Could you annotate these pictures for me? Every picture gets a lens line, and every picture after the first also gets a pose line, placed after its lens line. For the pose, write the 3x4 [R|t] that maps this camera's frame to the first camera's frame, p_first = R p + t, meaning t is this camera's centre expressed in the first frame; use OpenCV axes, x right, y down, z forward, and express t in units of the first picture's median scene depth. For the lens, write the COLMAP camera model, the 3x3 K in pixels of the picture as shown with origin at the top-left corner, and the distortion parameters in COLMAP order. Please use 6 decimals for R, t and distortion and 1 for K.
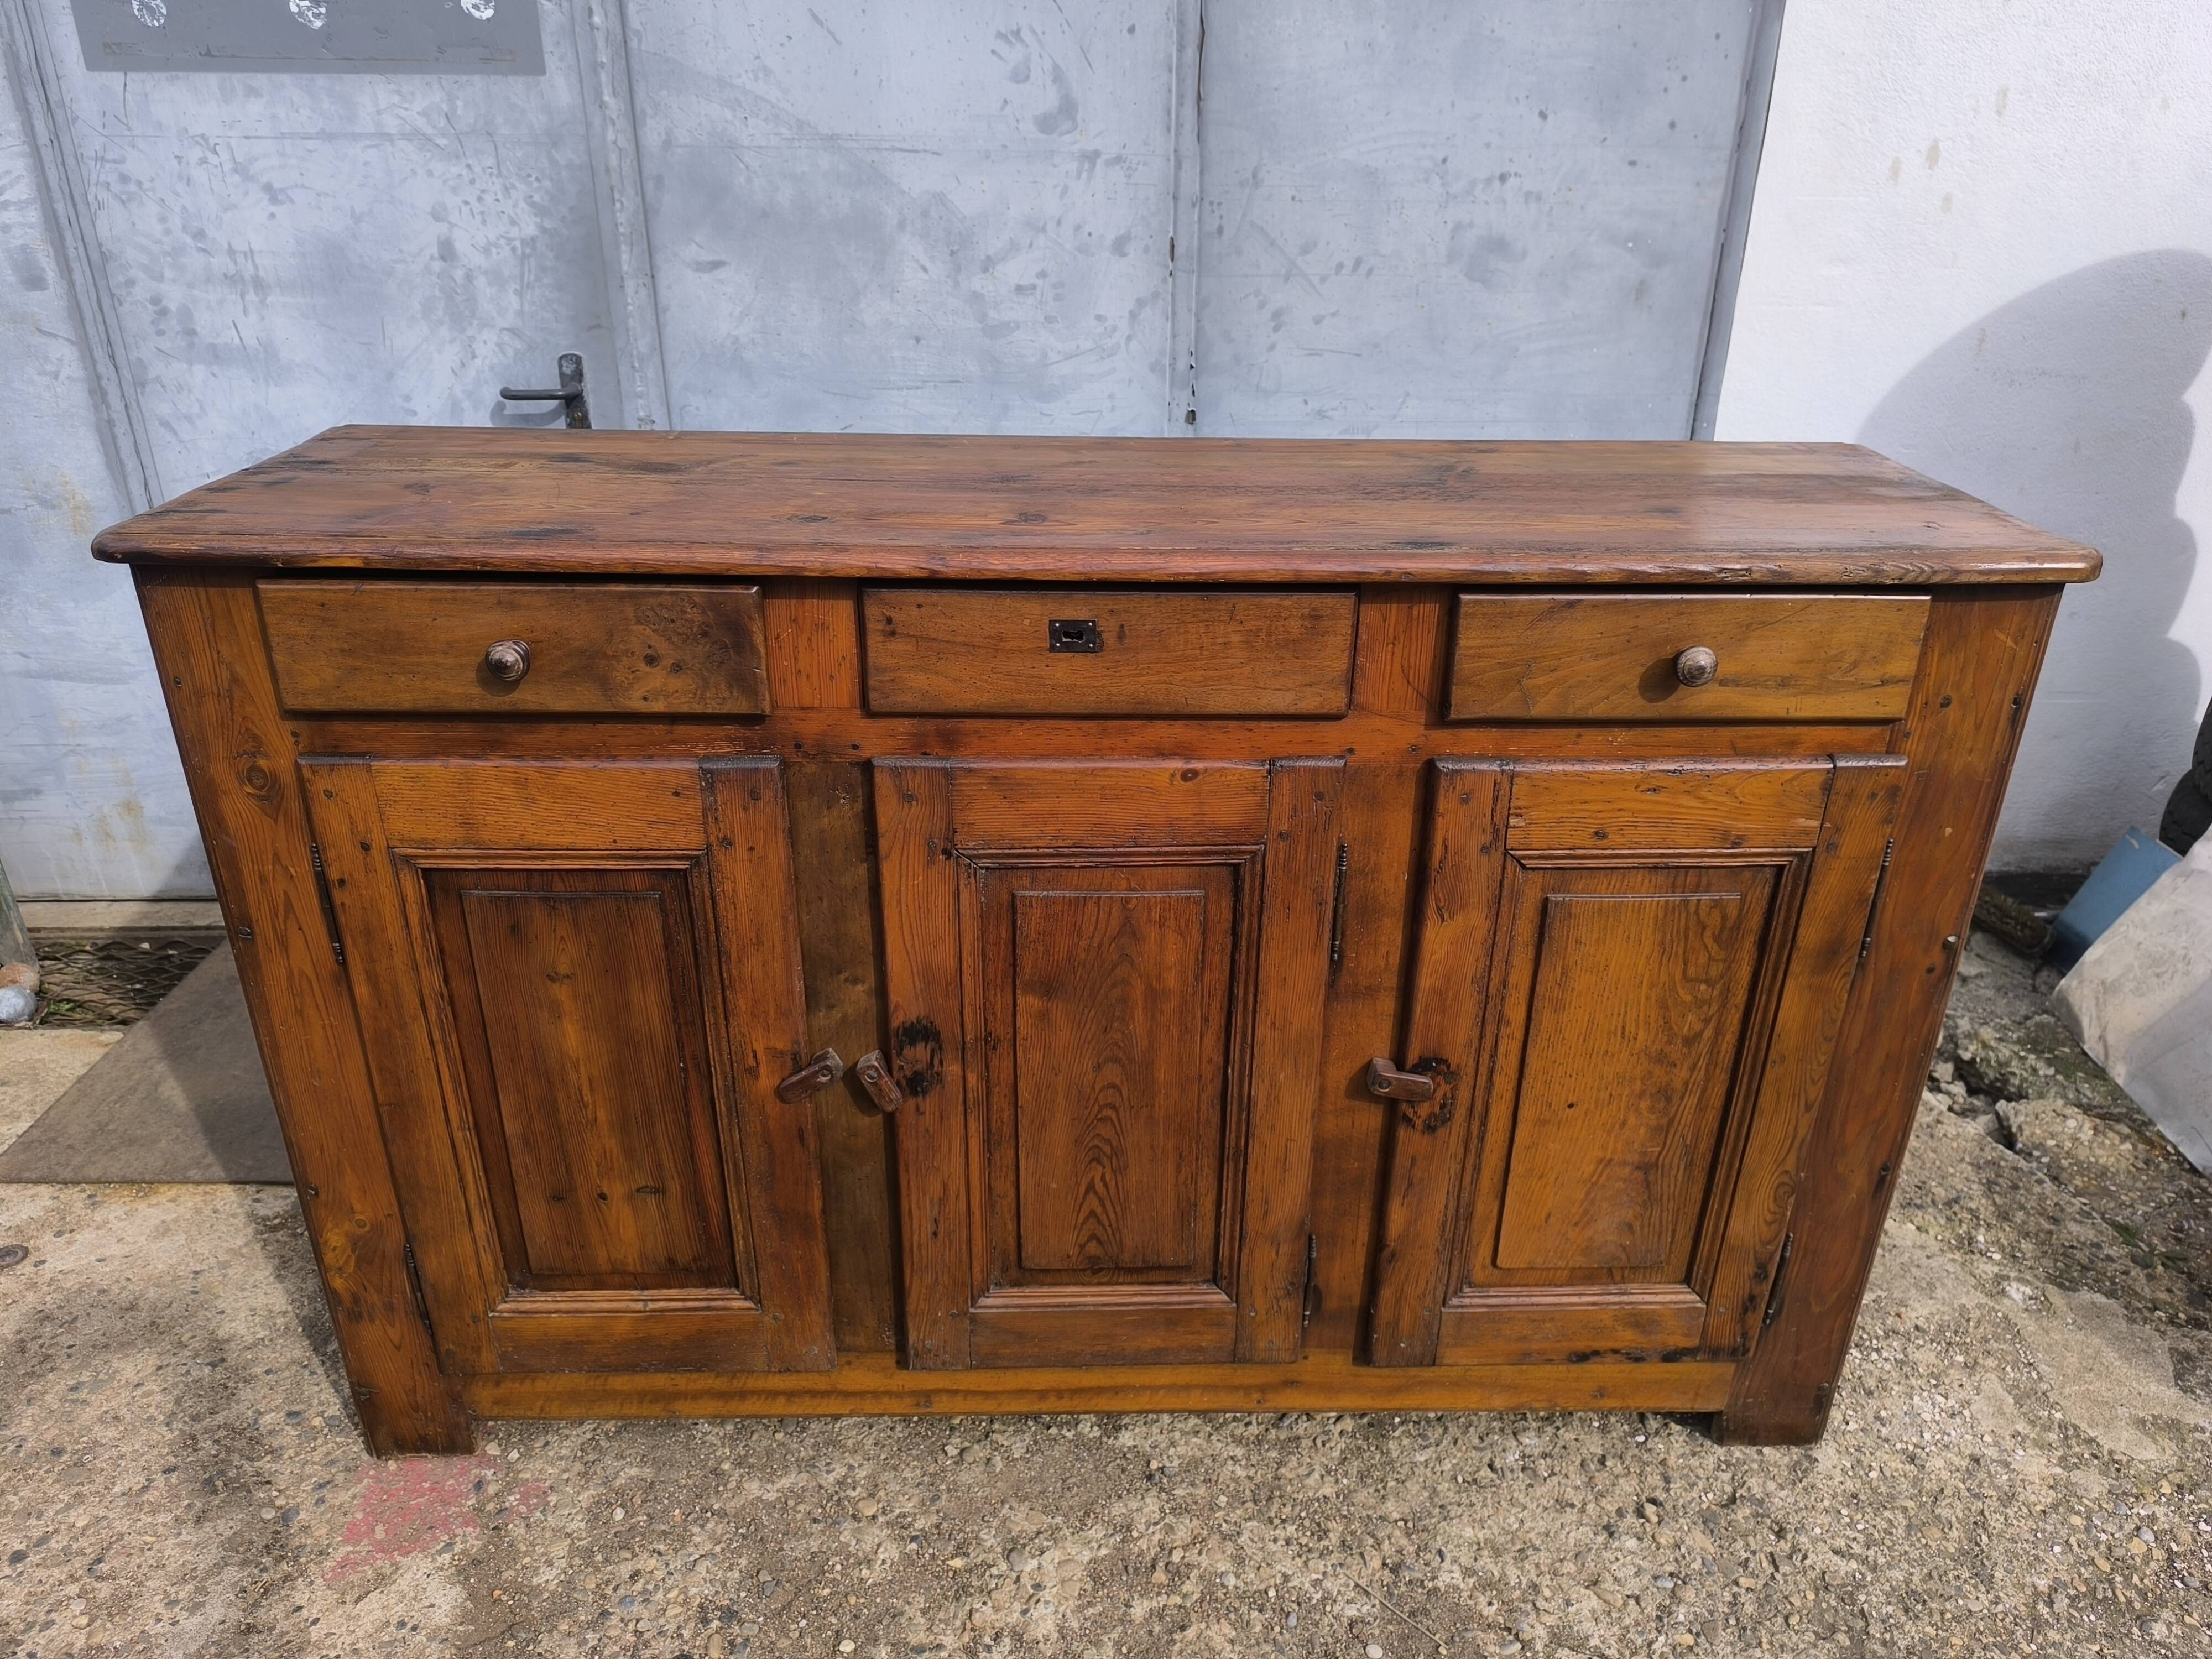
lens RADIAL K [[1510.6, 0, 1113.8], [0, 1510.6, 832.1], [0, 0, 1]] dist [0.037758, -0.042402]
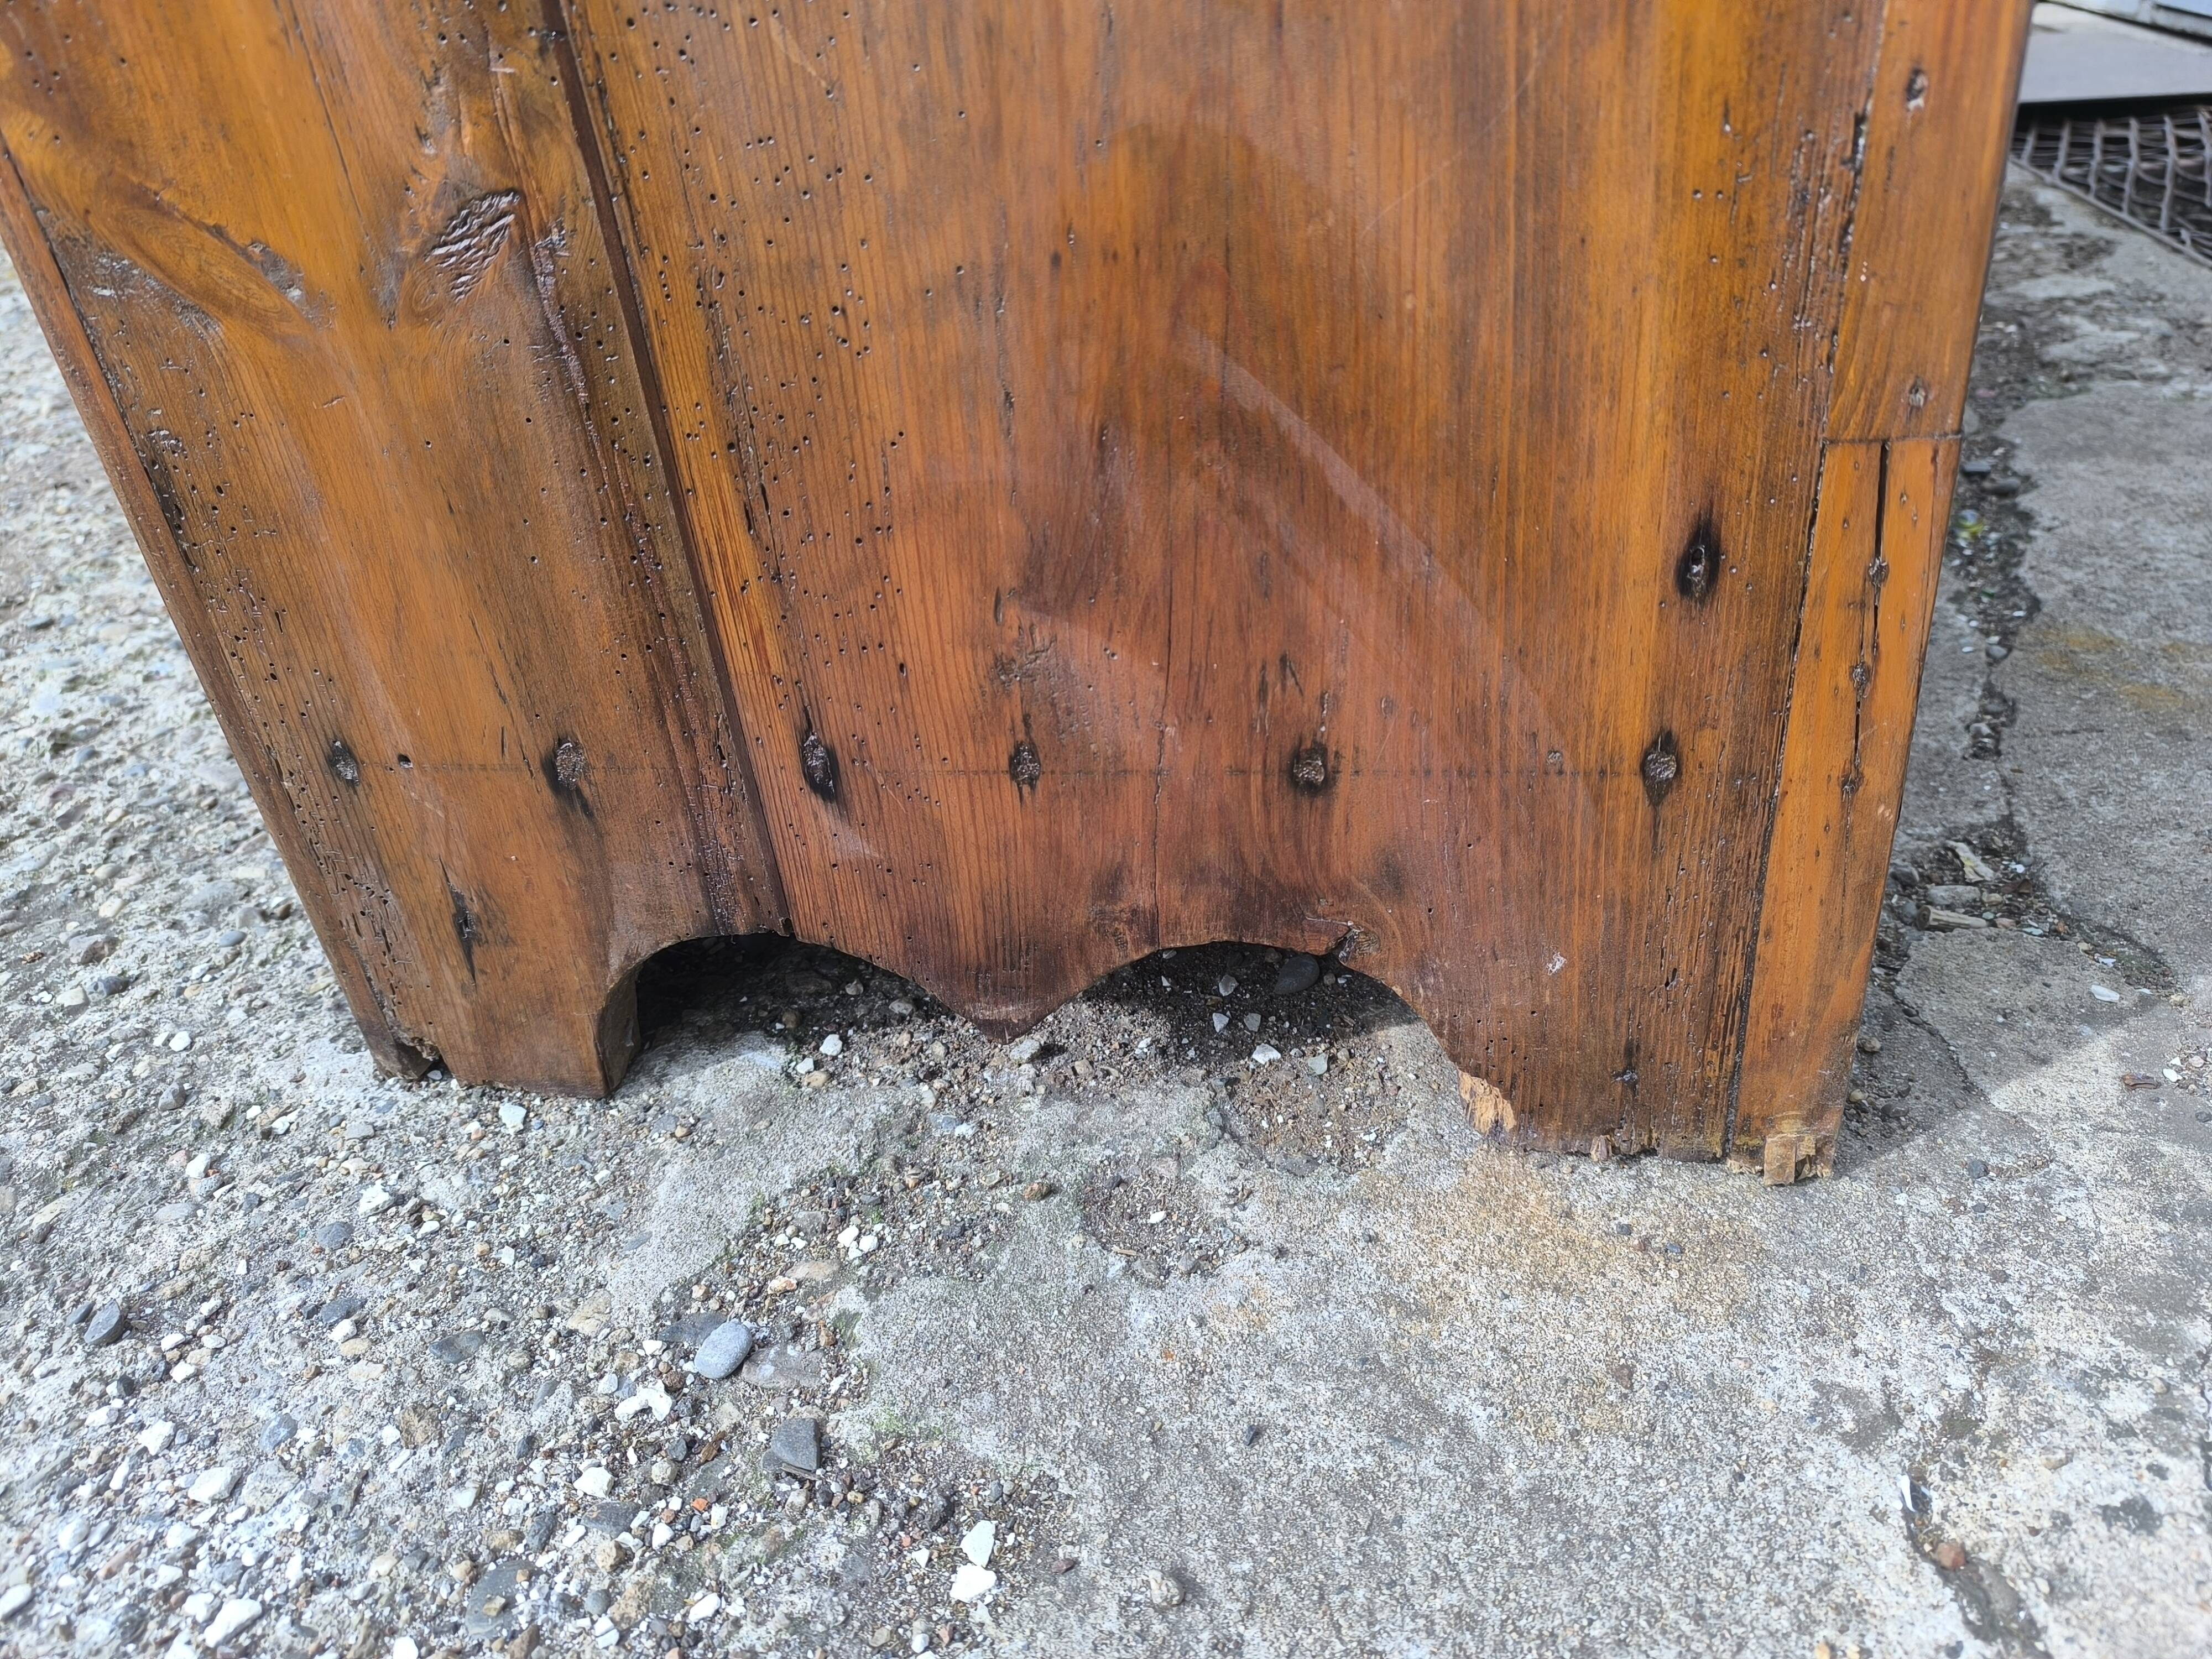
lens RADIAL K [[1510.6, 0, 1112.1], [0, 1510.6, 843.9], [0, 0, 1]] dist [0.037758, -0.042402]
pose [[-0.205322, 0.523920, -0.826650, 0.739521], [-0.331909, 0.757315, 0.562415, 0.176147], [0.920695, 0.389849, 0.018400, 1.250747]]
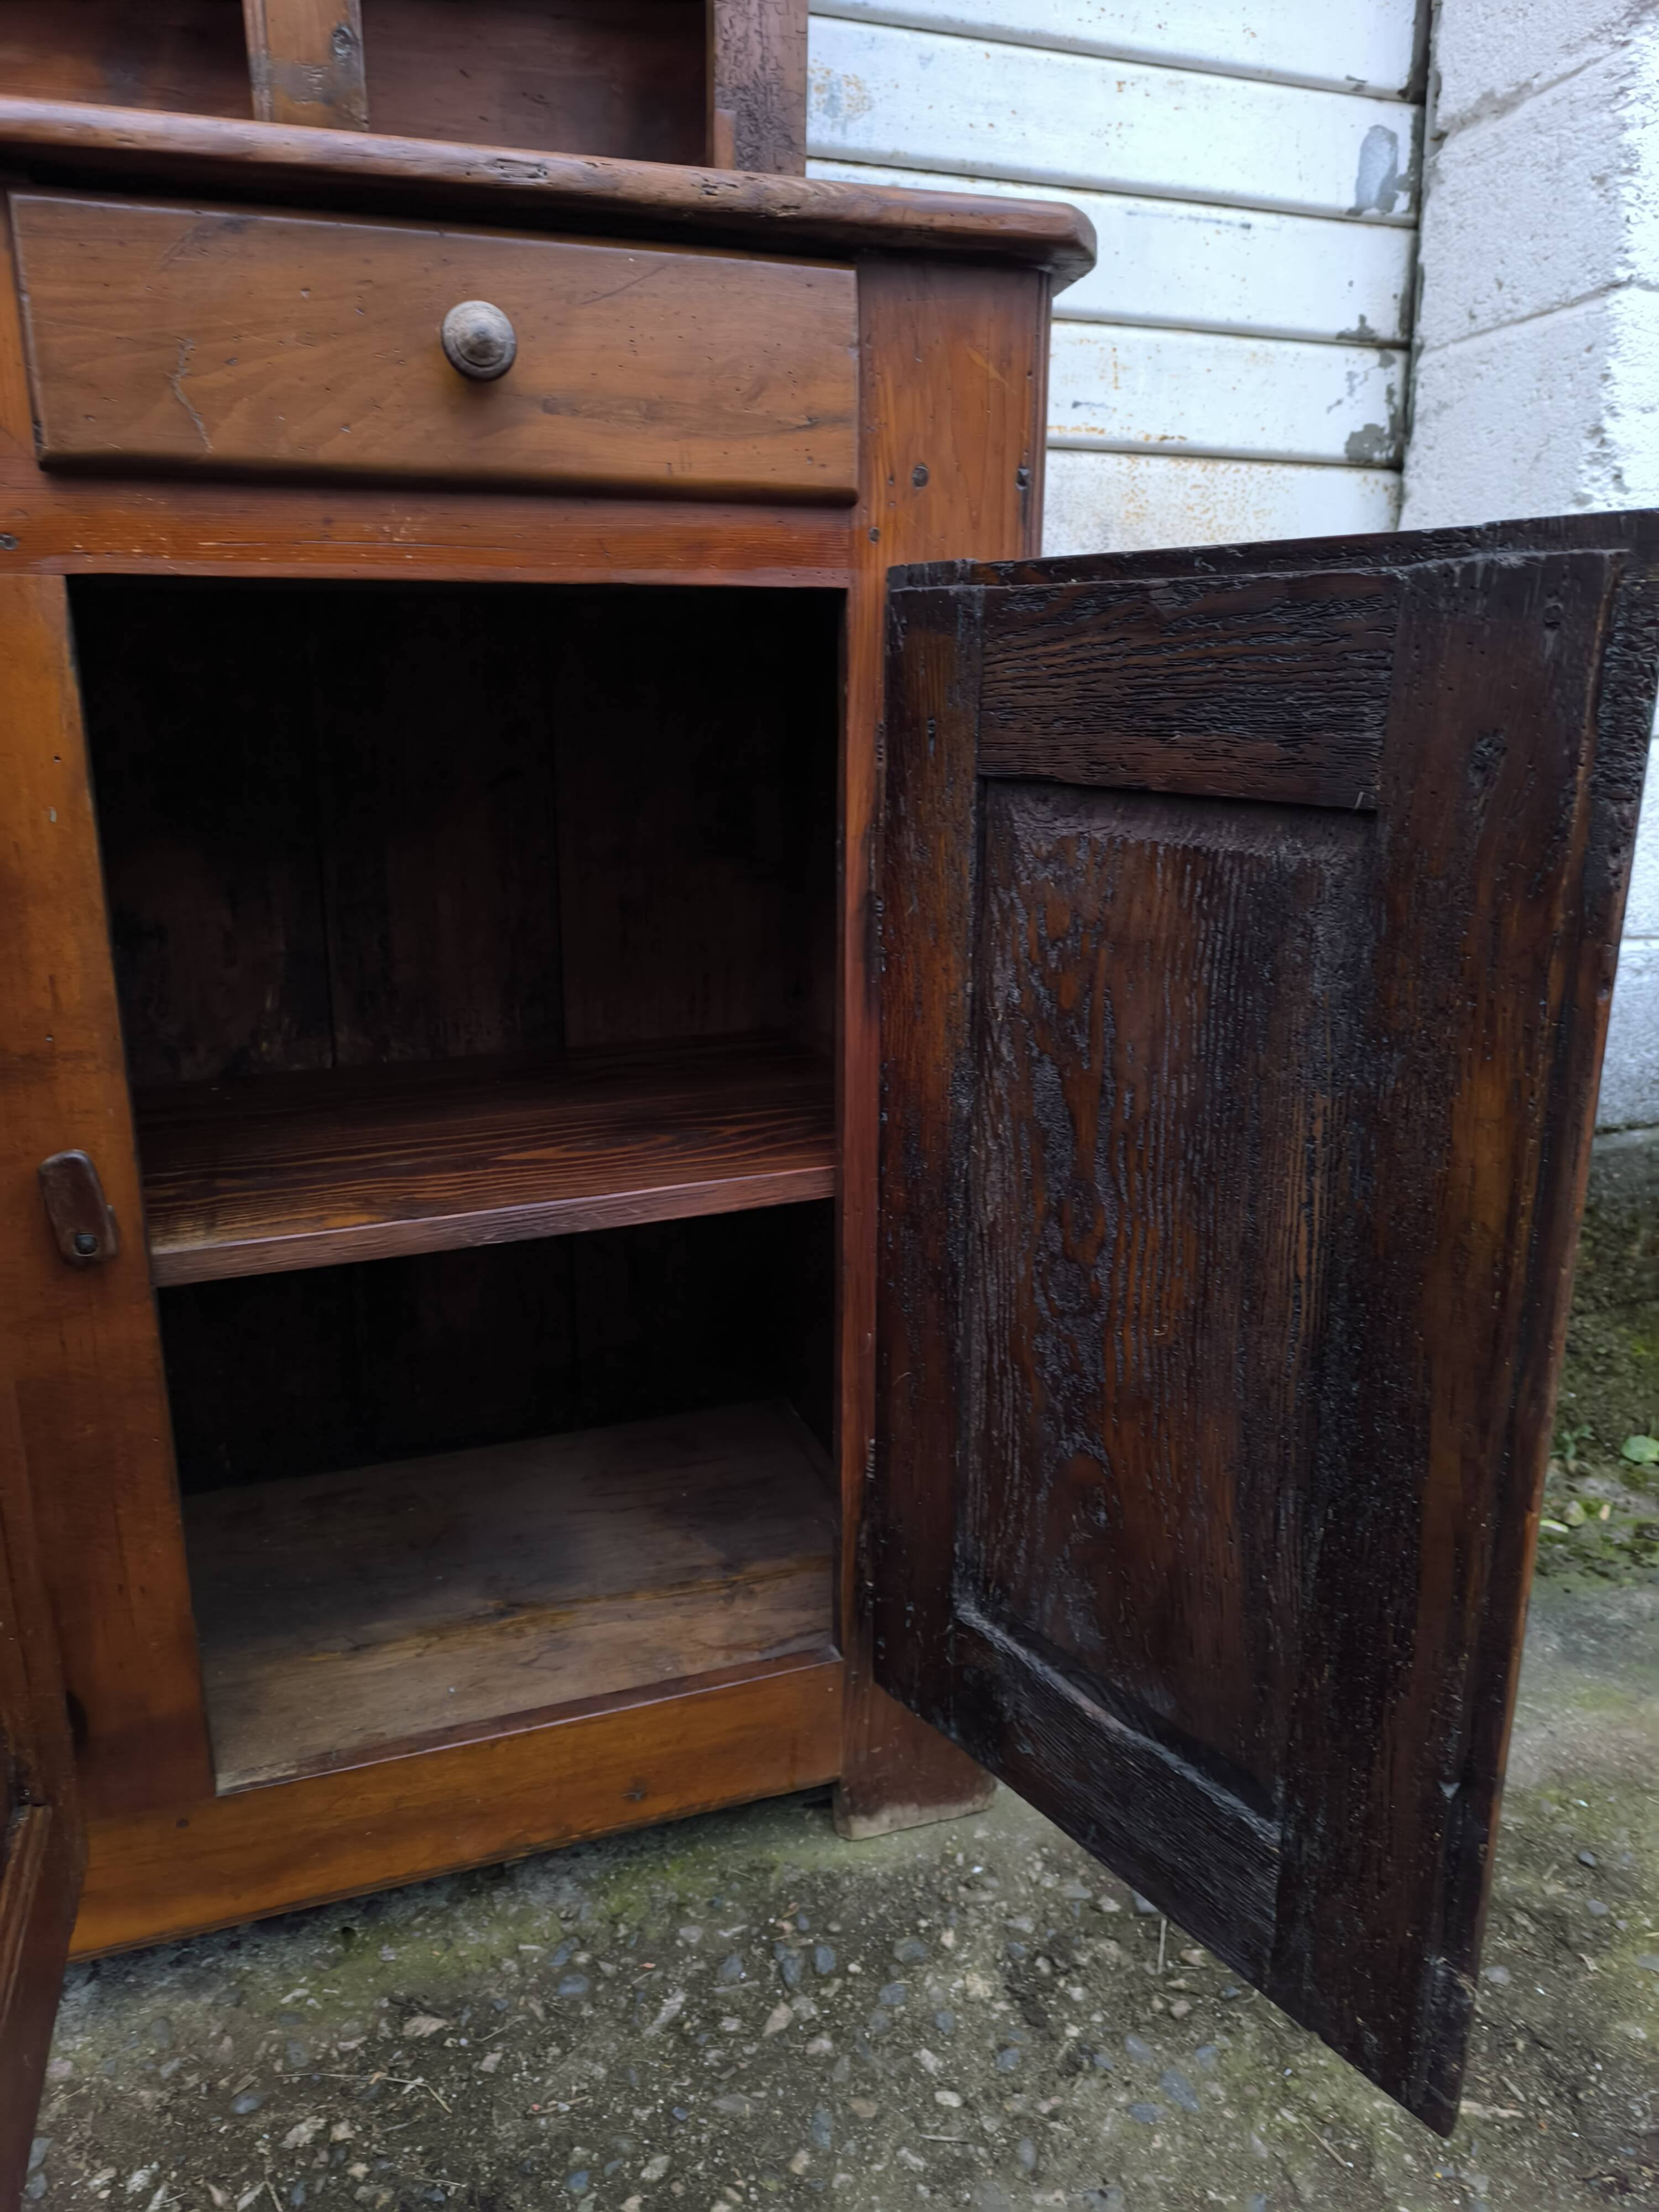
lens RADIAL K [[1510.6, 0, 809.7], [0, 1510.6, 1110.5], [0, 0, 1]] dist [0.037758, -0.042402]
pose [[0.952358, -0.092778, 0.290529, 0.257807], [0.142096, 0.977876, -0.153517, 0.229474], [-0.269858, 0.187487, 0.944471, 0.404072]]
